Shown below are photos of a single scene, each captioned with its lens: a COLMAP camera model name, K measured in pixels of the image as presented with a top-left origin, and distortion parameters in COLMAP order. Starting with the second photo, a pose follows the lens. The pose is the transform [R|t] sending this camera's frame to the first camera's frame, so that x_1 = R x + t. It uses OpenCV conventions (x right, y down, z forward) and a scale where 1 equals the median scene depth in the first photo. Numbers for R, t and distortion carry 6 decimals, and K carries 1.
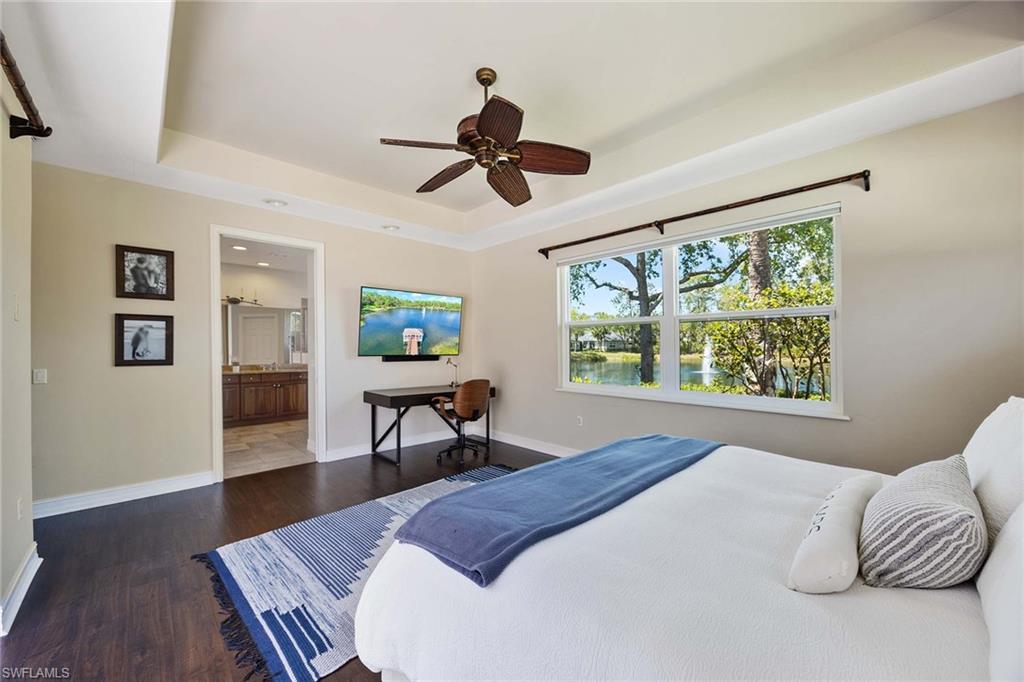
lens RADIAL K [[394.0, 0, 516.8], [0, 394.0, 342.6], [0, 0, 1]] dist [-0.001434, 0.000512]
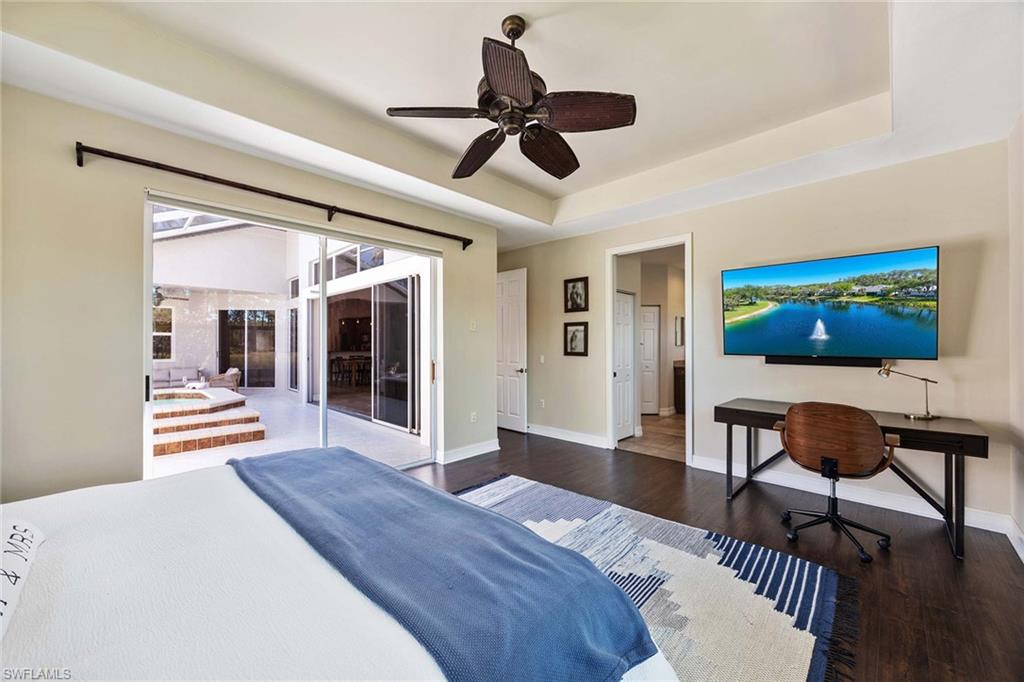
lens RADIAL K [[394.0, 0, 516.7], [0, 394.0, 344.6], [0, 0, 1]] dist [-0.001434, 0.000512]
pose [[0.029427, 0.004486, -0.999557, 0.570808], [0.010321, 0.999935, 0.004792, 0.005352], [0.999514, -0.010457, 0.029379, 0.722023]]
